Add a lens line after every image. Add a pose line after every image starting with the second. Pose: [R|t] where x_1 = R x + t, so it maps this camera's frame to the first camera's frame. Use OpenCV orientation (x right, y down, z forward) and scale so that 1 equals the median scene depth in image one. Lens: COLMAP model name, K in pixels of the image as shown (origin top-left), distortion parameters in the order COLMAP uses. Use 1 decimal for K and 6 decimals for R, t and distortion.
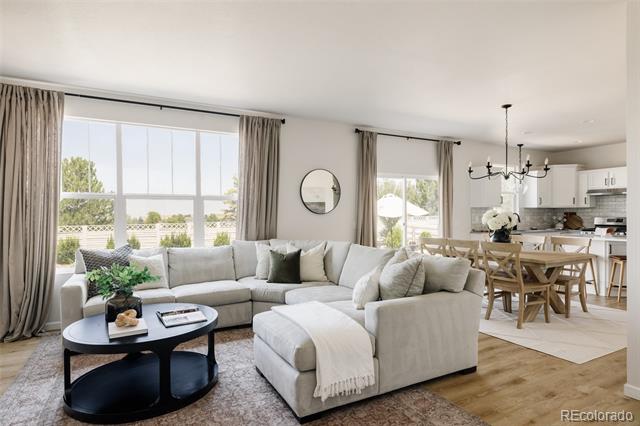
lens RADIAL K [[363.7, 0, 324.2], [0, 363.7, 215.9], [0, 0, 1]] dist [0.002863, 0.000790]
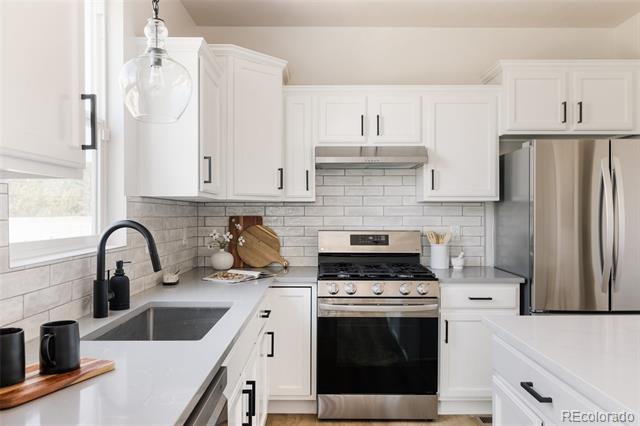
lens RADIAL K [[500.4, 0, 320.8], [0, 500.4, 213.5], [0, 0, 1]] dist [-0.014151, -0.002325]
pose [[0.489113, 0.002779, 0.872216, 0.467252], [0.002312, 0.999987, -0.004483, -0.014215], [-0.872218, 0.004210, 0.489100, 1.056452]]
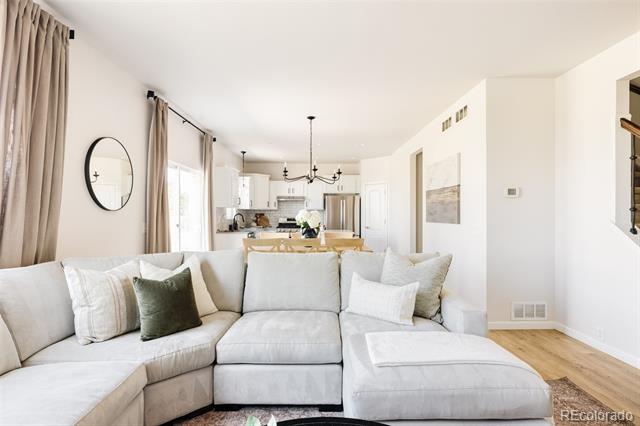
lens RADIAL K [[338.4, 0, 321.4], [0, 338.4, 214.4], [0, 0, 1]] dist [0.006250, 0.000888]
pose [[0.475433, 0.008223, 0.879714, -0.337569], [0.000438, 0.999954, -0.009583, 0.006194], [-0.879752, 0.004941, 0.475407, 0.399015]]
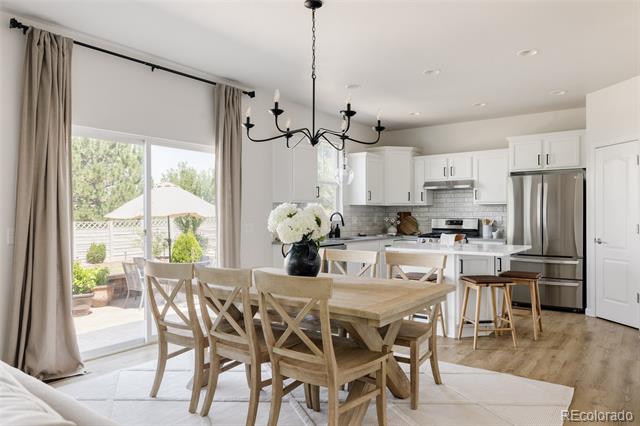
lens RADIAL K [[445.7, 0, 326.6], [0, 445.7, 212.2], [0, 0, 1]] dist [0.002932, -0.007057]
pose [[0.905116, 0.005287, 0.425131, 0.207899], [0.000475, 0.999909, -0.013447, 0.003784], [-0.425164, 0.012373, 0.905032, 0.350223]]
